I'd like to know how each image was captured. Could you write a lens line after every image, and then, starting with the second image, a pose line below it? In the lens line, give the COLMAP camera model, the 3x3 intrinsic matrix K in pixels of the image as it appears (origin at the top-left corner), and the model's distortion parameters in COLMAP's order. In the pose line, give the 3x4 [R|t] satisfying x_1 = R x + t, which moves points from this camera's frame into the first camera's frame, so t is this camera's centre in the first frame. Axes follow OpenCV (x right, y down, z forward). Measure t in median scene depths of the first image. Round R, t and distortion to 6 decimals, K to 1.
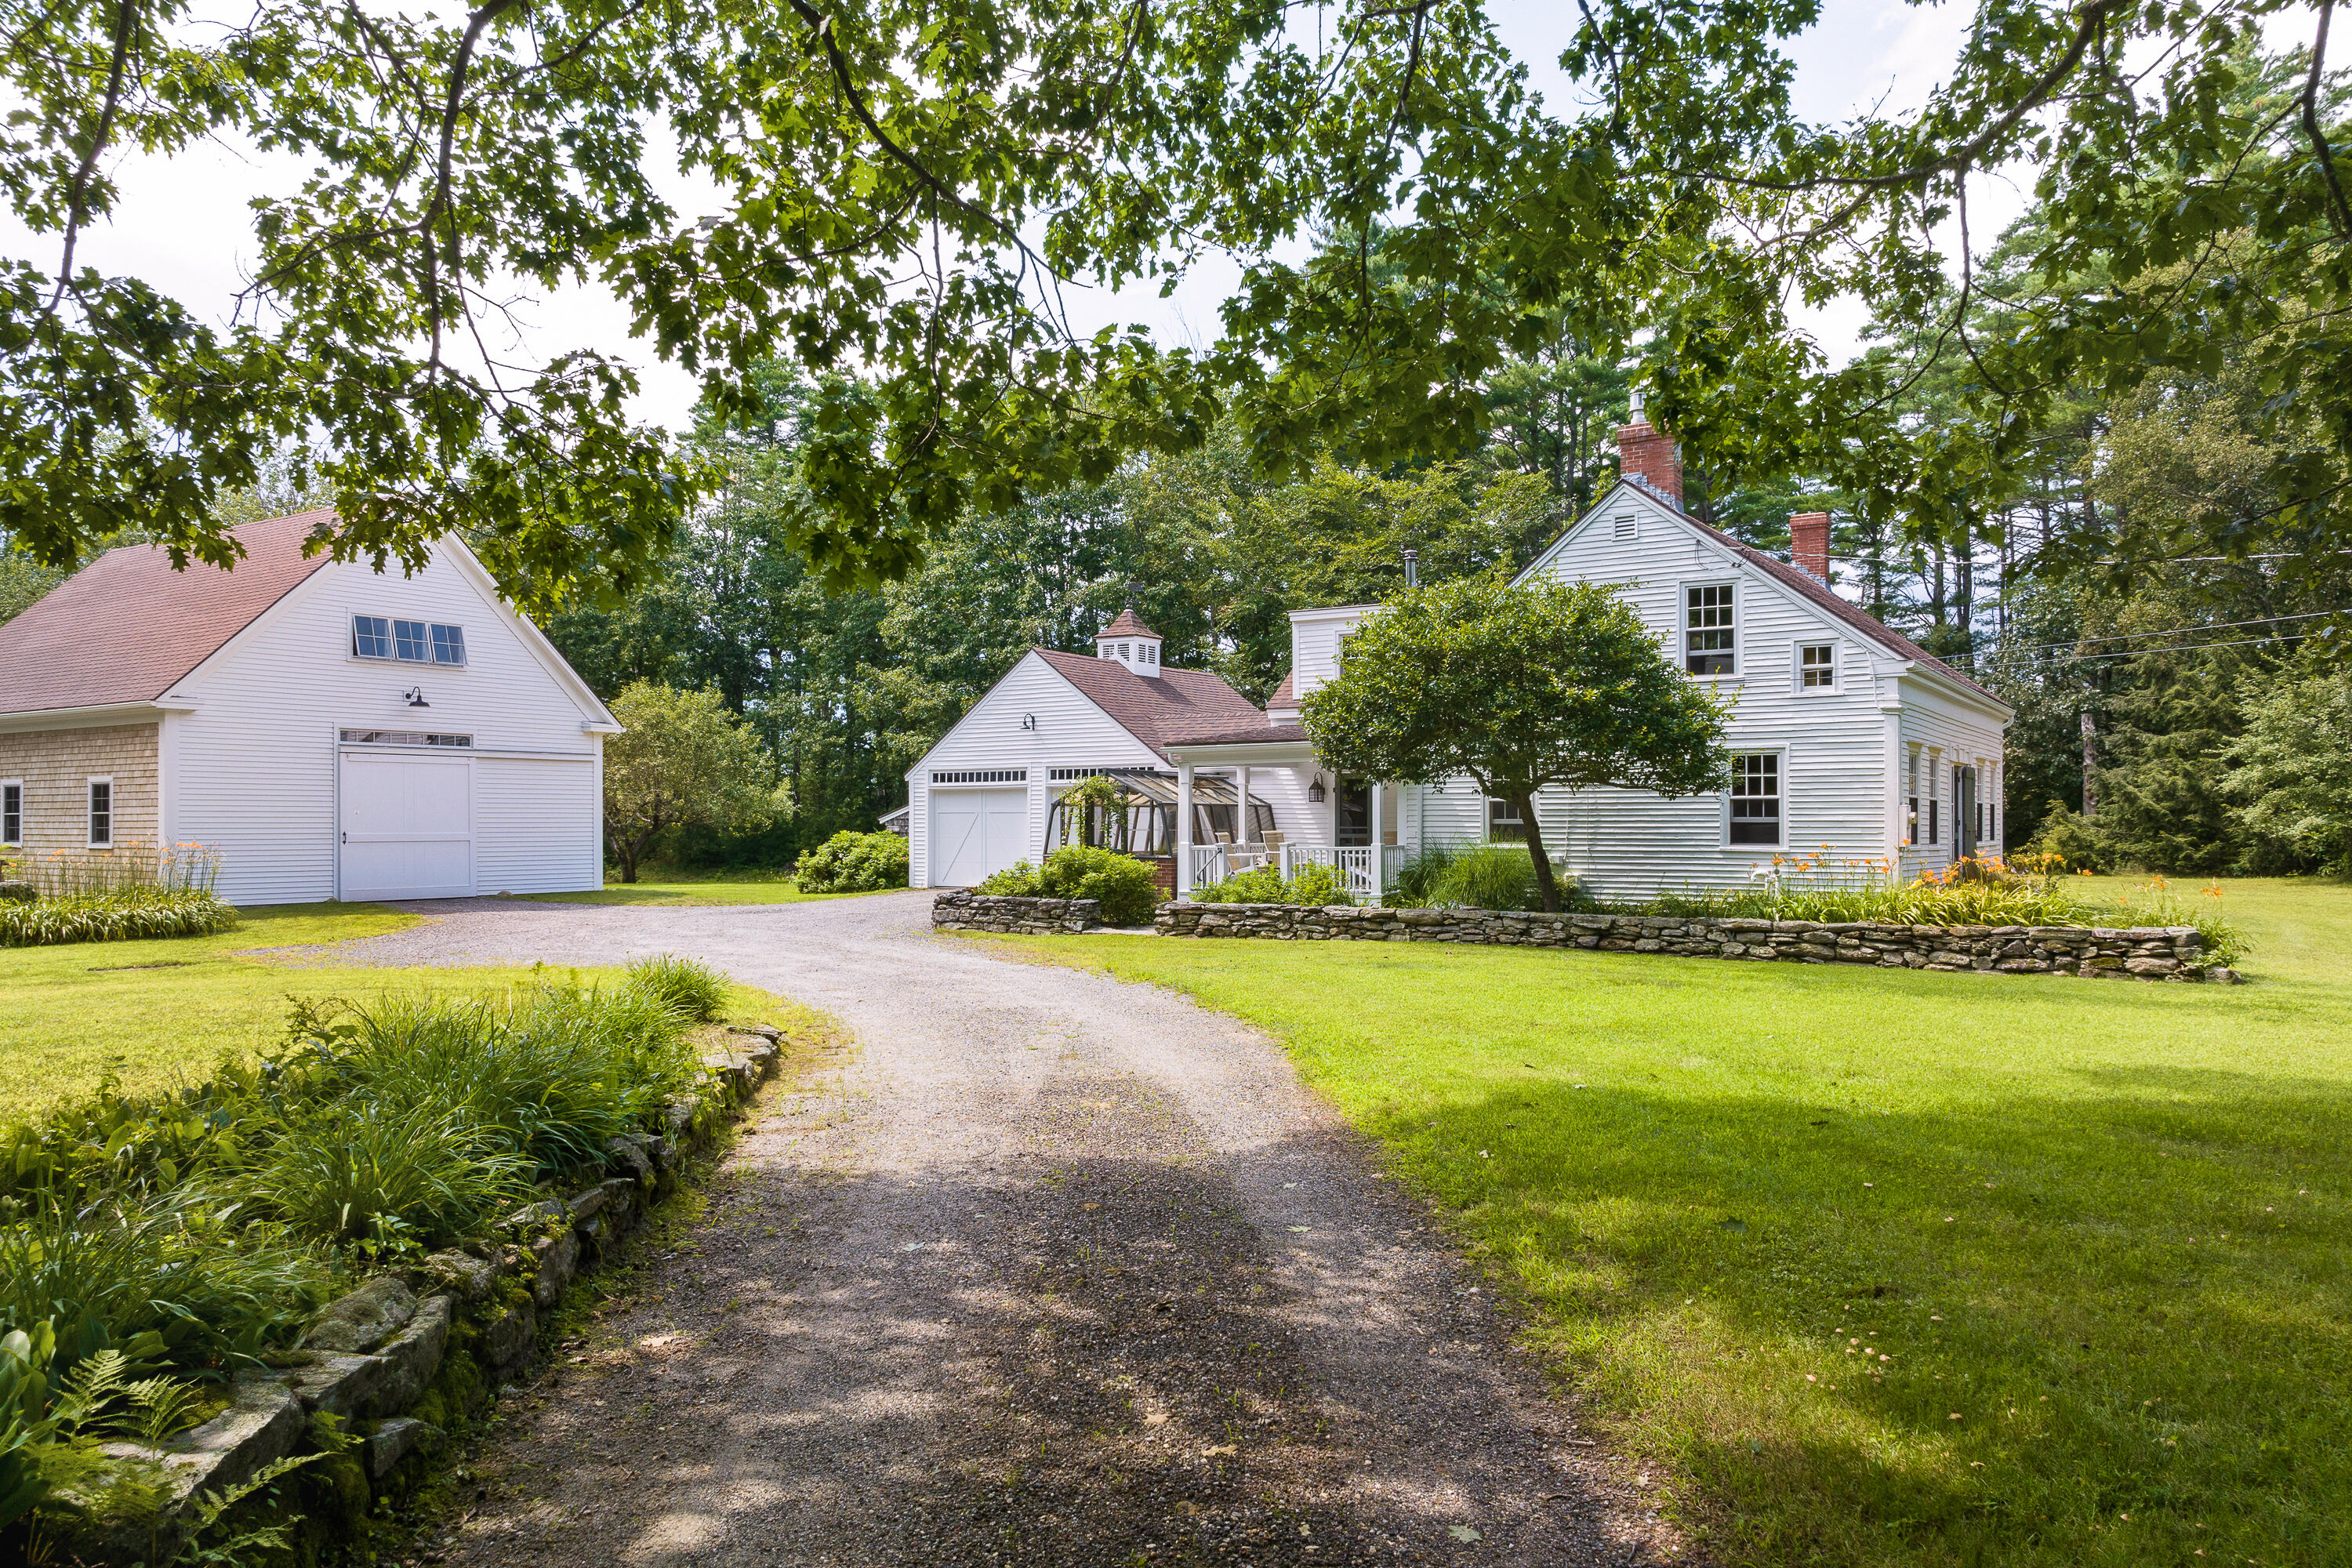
lens RADIAL K [[1632.5, 0, 1176.0], [0, 1632.5, 784.0], [0, 0, 1]] dist [-0.001734, -0.000920]
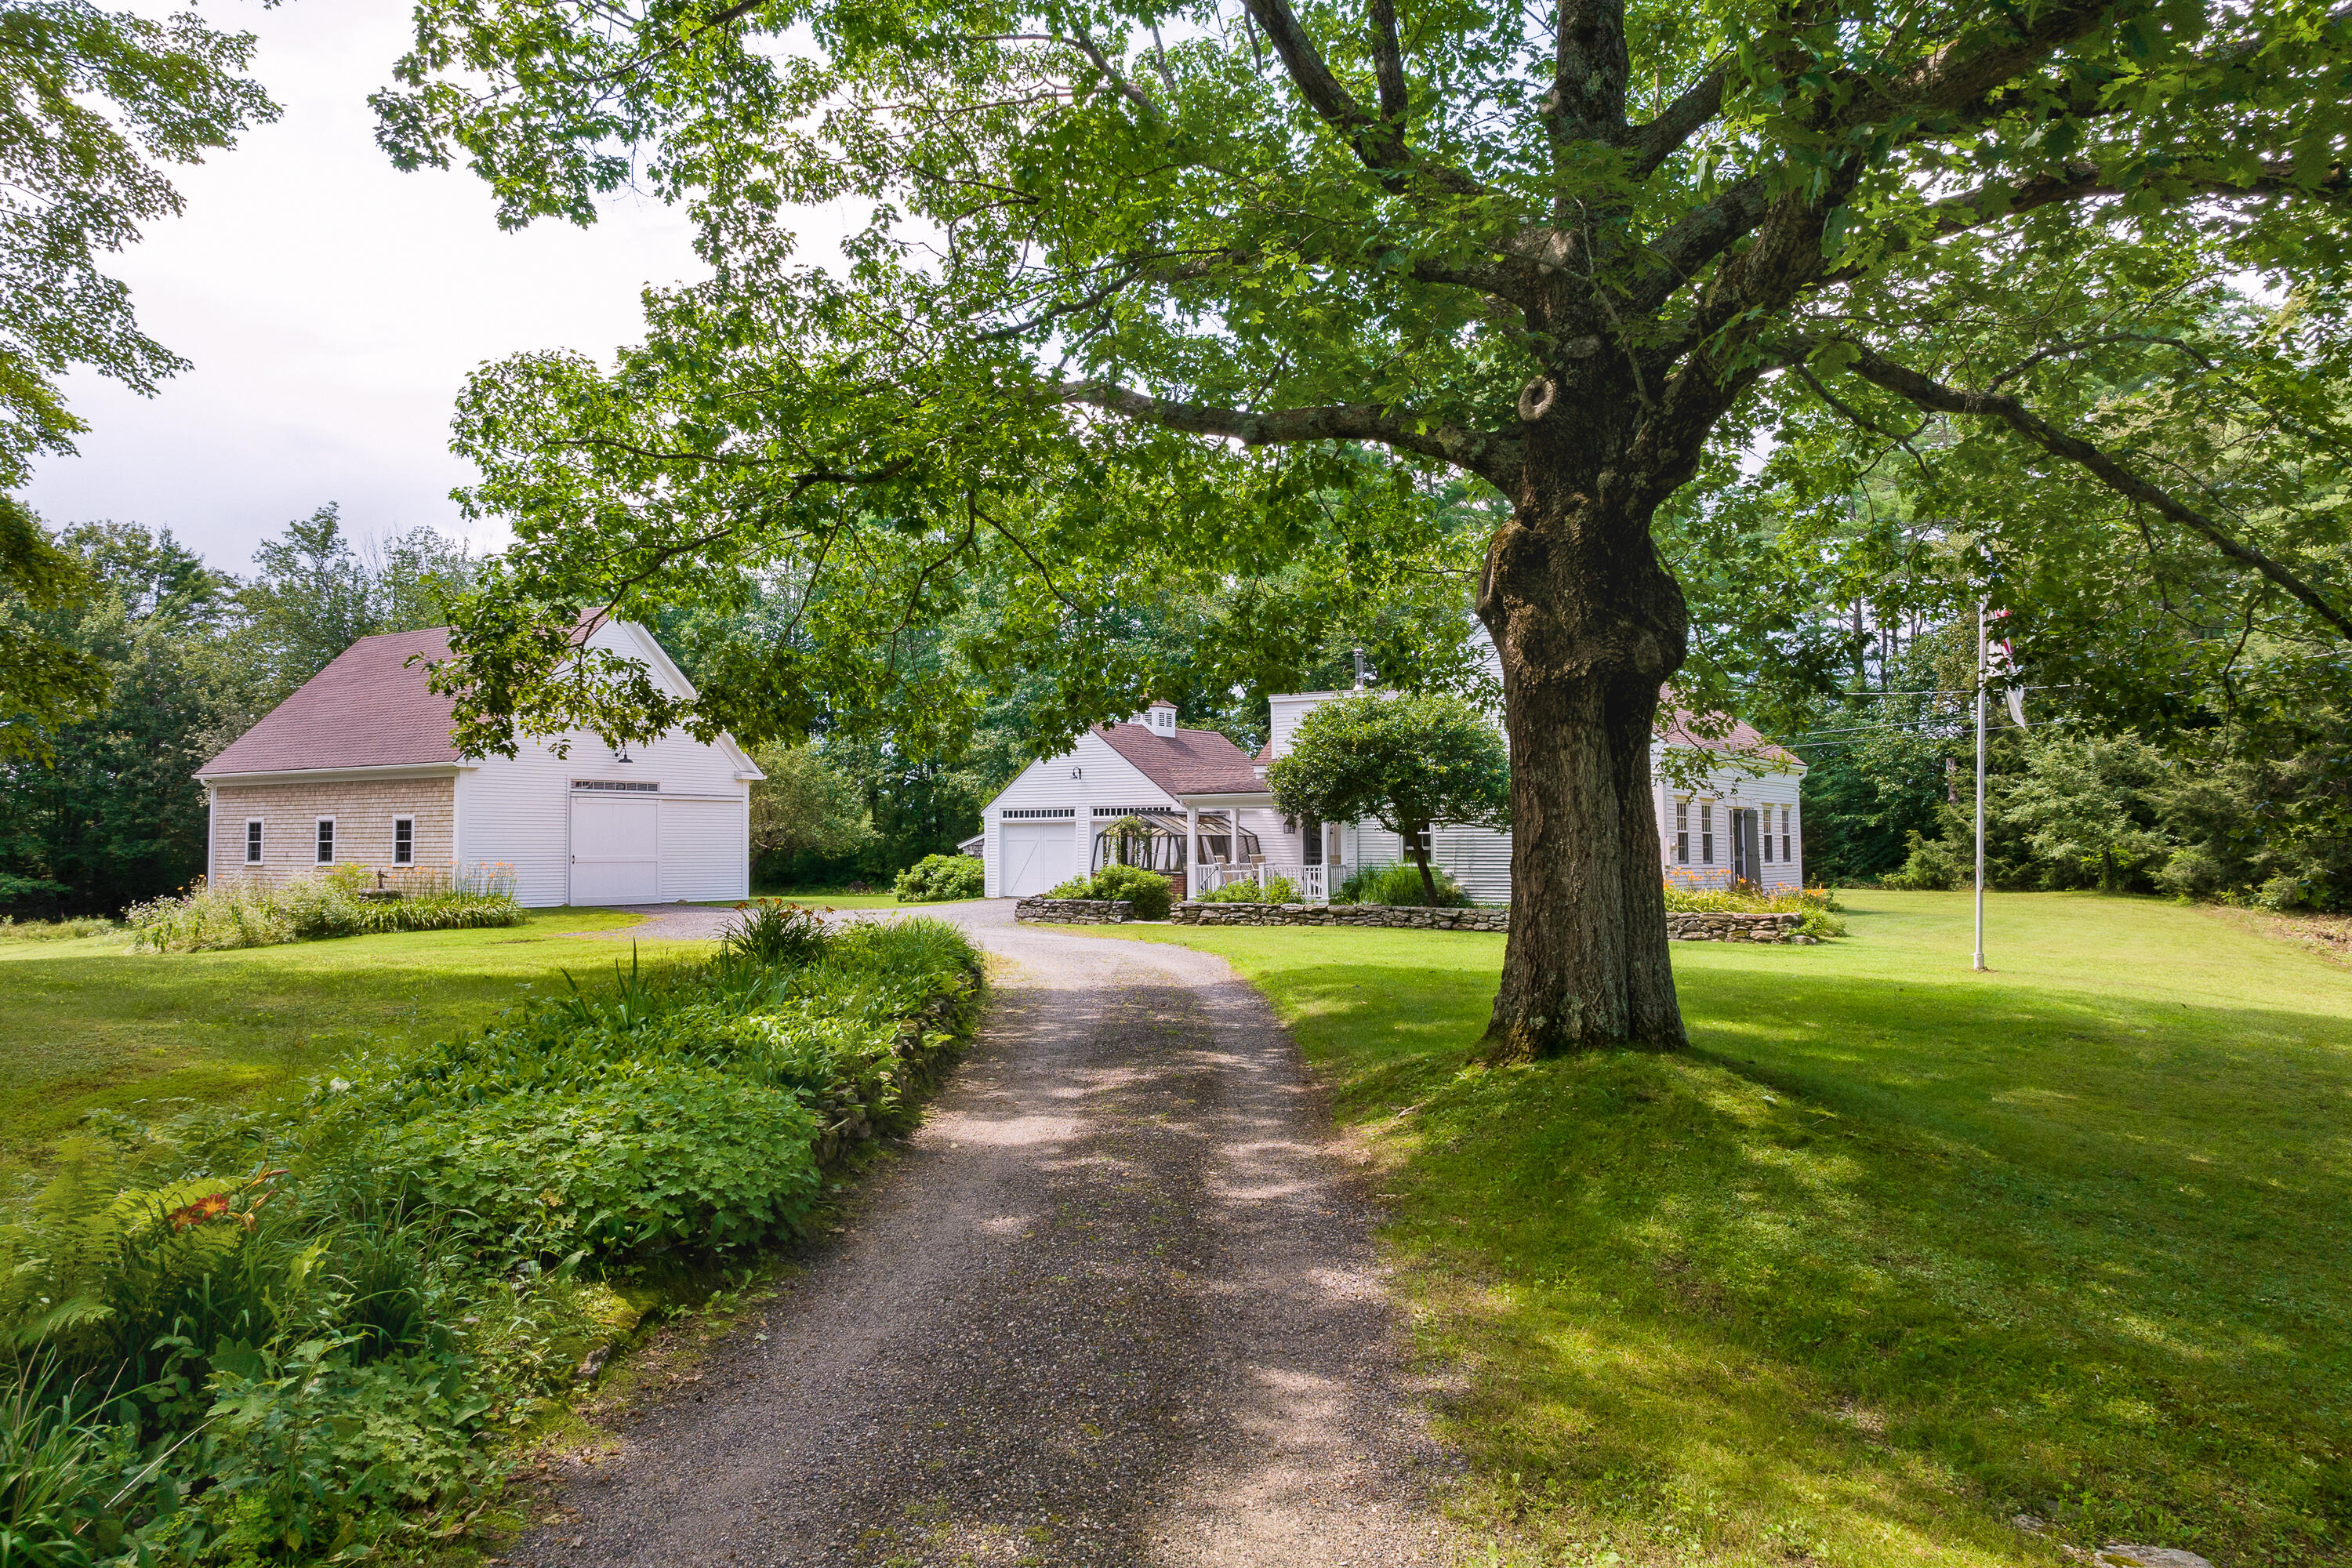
lens RADIAL K [[1647.7, 0, 1178.7], [0, 1647.7, 841.6], [0, 0, 1]] dist [-0.001397, -0.000440]
pose [[0.999944, 0.000156, -0.010599, 0.008451], [0.000067, 0.999779, 0.021018, -0.011640], [0.010599, -0.021018, 0.999723, -0.402178]]
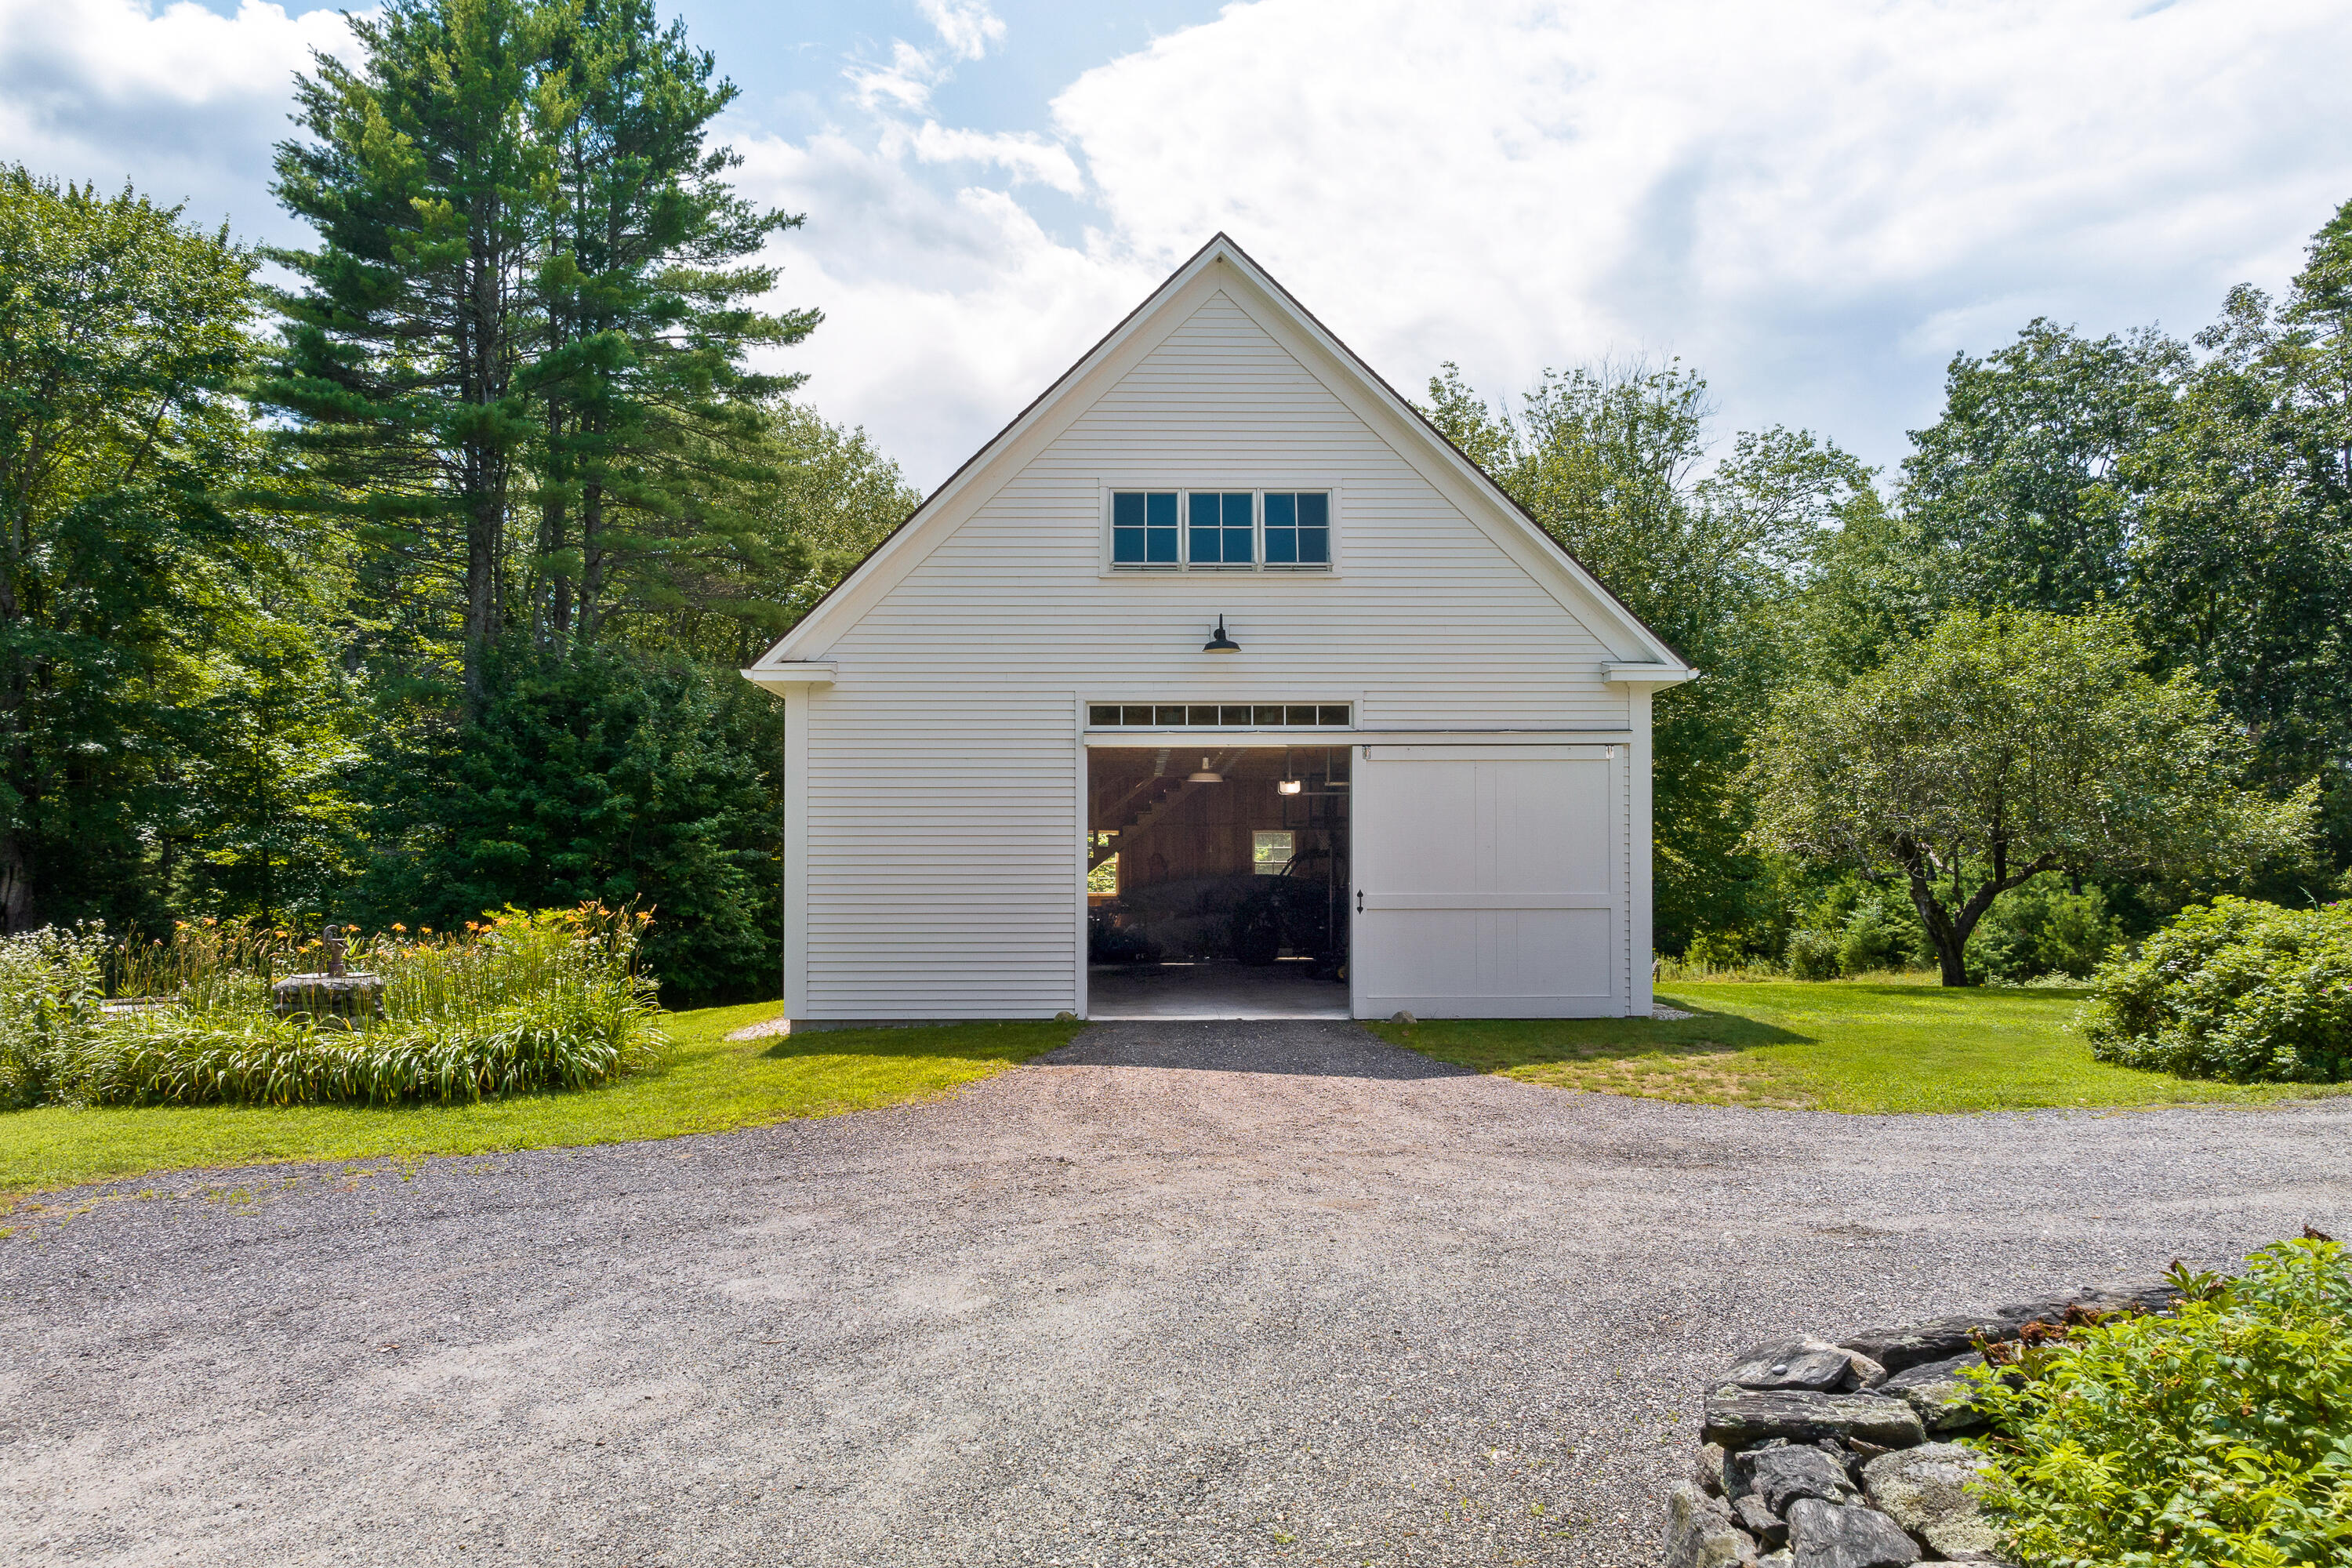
lens RADIAL K [[1647.7, 0, 1178.7], [0, 1647.7, 841.6], [0, 0, 1]] dist [-0.001397, -0.000440]
pose [[0.577155, -0.003775, -0.816626, -0.044812], [0.022211, 0.999692, 0.011076, 0.008988], [0.816333, -0.024531, 0.577061, 0.769508]]
